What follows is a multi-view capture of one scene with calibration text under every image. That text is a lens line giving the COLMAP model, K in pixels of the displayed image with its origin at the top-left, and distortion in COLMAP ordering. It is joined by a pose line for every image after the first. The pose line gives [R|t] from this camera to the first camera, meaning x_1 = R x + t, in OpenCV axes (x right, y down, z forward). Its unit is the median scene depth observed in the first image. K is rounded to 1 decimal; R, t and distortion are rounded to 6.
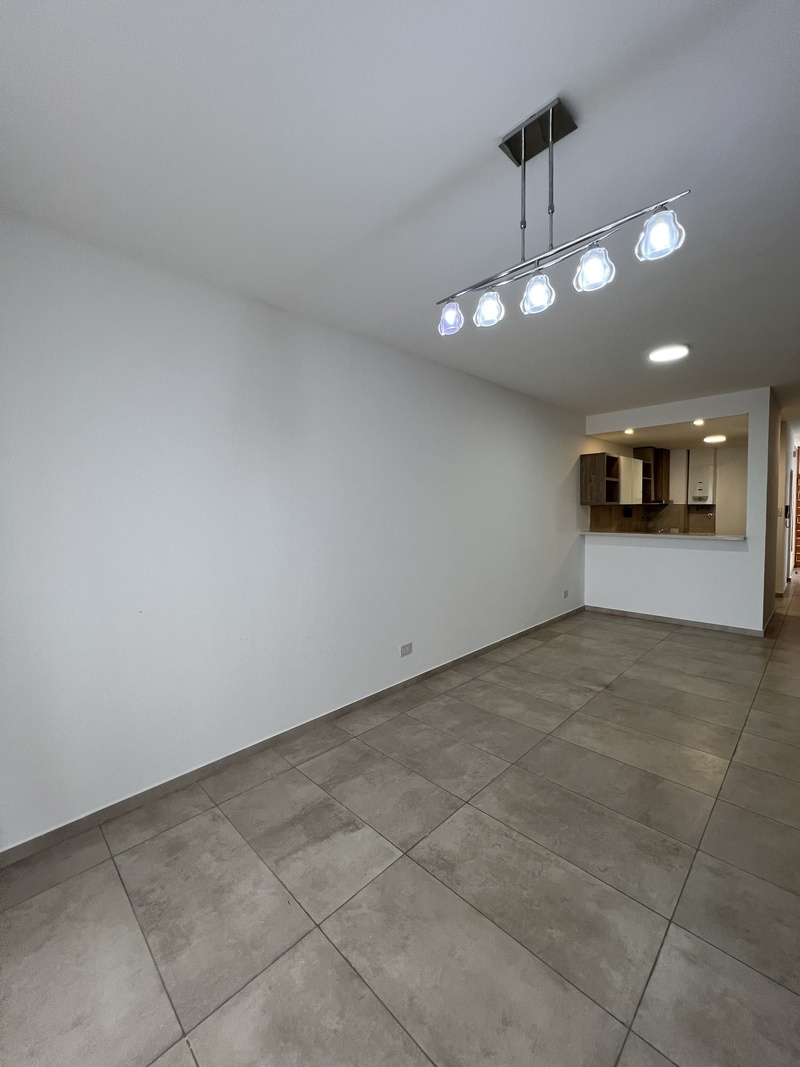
lens RADIAL K [[427.7, 0, 400.1], [0, 427.7, 533.1], [0, 0, 1]] dist [-0.001877, 0.000061]
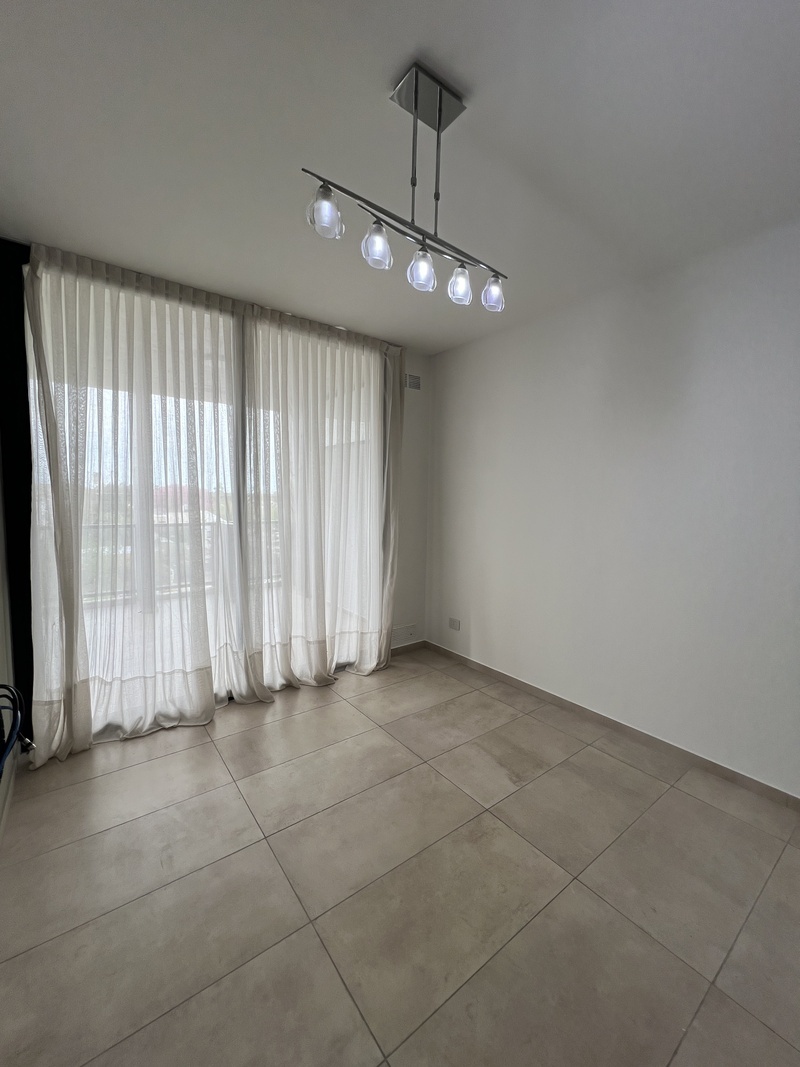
lens RADIAL K [[427.7, 0, 397.5], [0, 427.7, 527.6], [0, 0, 1]] dist [-0.001877, 0.000061]
pose [[-0.144104, 0.085097, -0.985897, 0.978312], [-0.068095, 0.993081, 0.095670, -0.044964], [0.987217, 0.080921, -0.137313, 0.807067]]
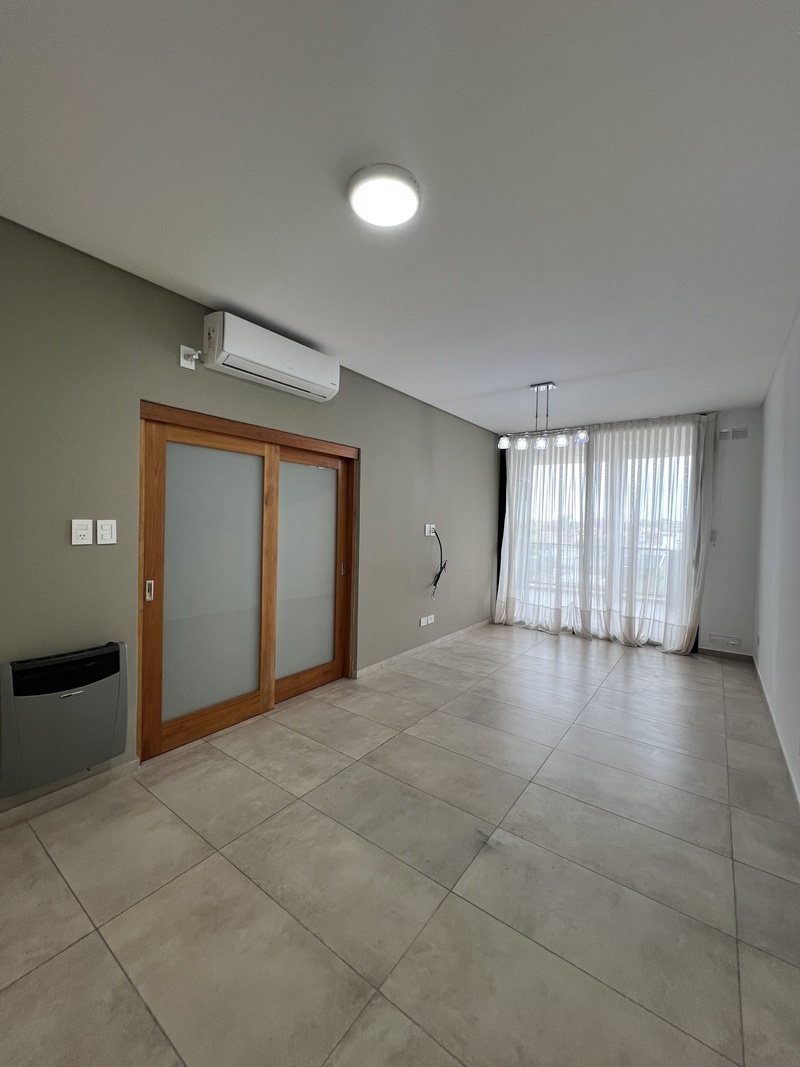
lens RADIAL K [[427.3, 0, 398.2], [0, 427.3, 532.0], [0, 0, 1]] dist [-0.004302, 0.001654]
pose [[-0.989271, -0.003991, -0.146041, 1.199558], [-0.016490, 0.996289, 0.084478, -0.145951], [0.145162, 0.085980, -0.985665, 2.646813]]
